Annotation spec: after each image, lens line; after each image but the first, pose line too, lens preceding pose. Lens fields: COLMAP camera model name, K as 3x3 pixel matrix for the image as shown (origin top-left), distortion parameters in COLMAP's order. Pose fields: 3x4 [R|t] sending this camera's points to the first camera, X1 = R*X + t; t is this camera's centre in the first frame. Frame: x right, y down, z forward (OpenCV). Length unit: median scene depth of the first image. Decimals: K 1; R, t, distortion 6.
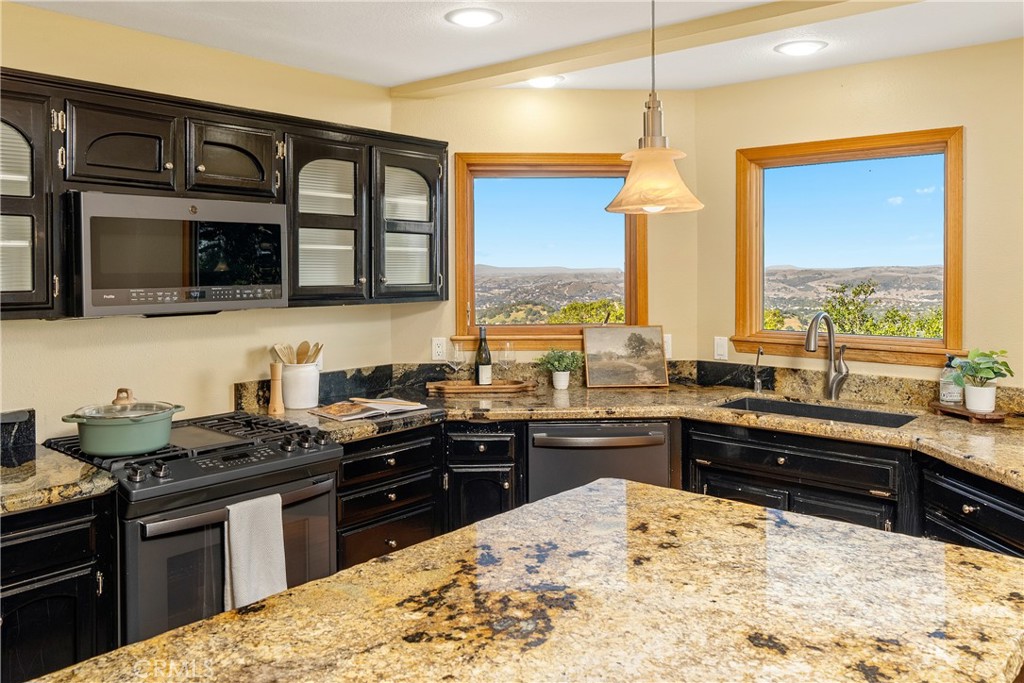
lens RADIAL K [[774.7, 0, 486.7], [0, 774.7, 267.2], [0, 0, 1]] dist [0.004147, 0.000463]
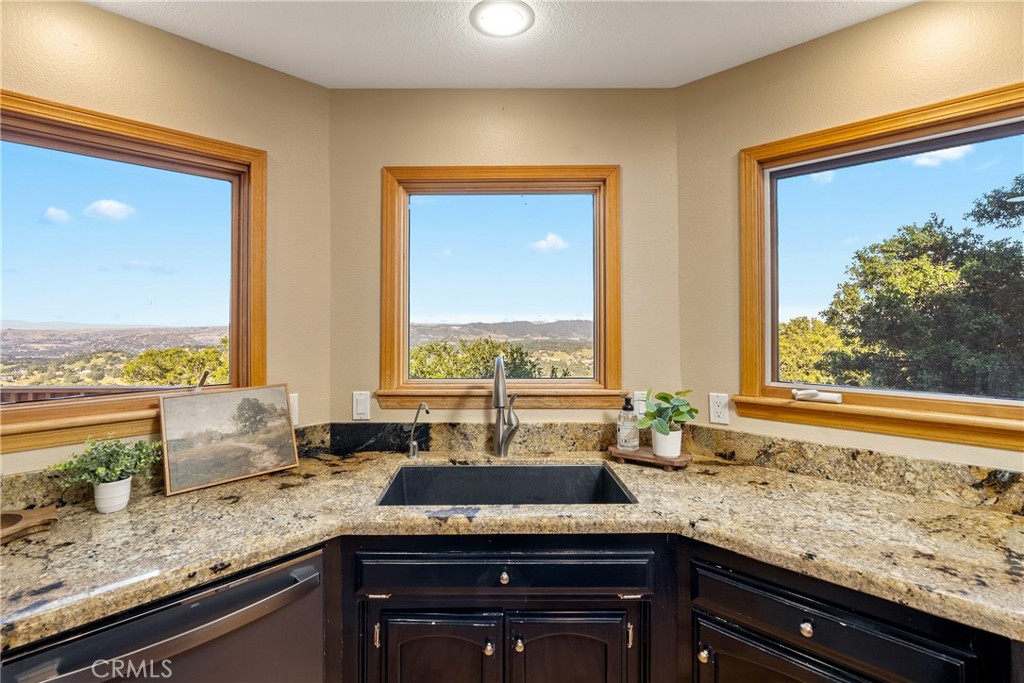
lens RADIAL K [[478.9, 0, 493.7], [0, 478.9, 315.9], [0, 0, 1]] dist [-0.003655, -0.000158]
pose [[0.741965, 0.008007, 0.670391, 0.067407], [0.001993, 0.999898, -0.014148, 0.017687], [-0.670436, 0.011833, 0.741873, 0.546214]]
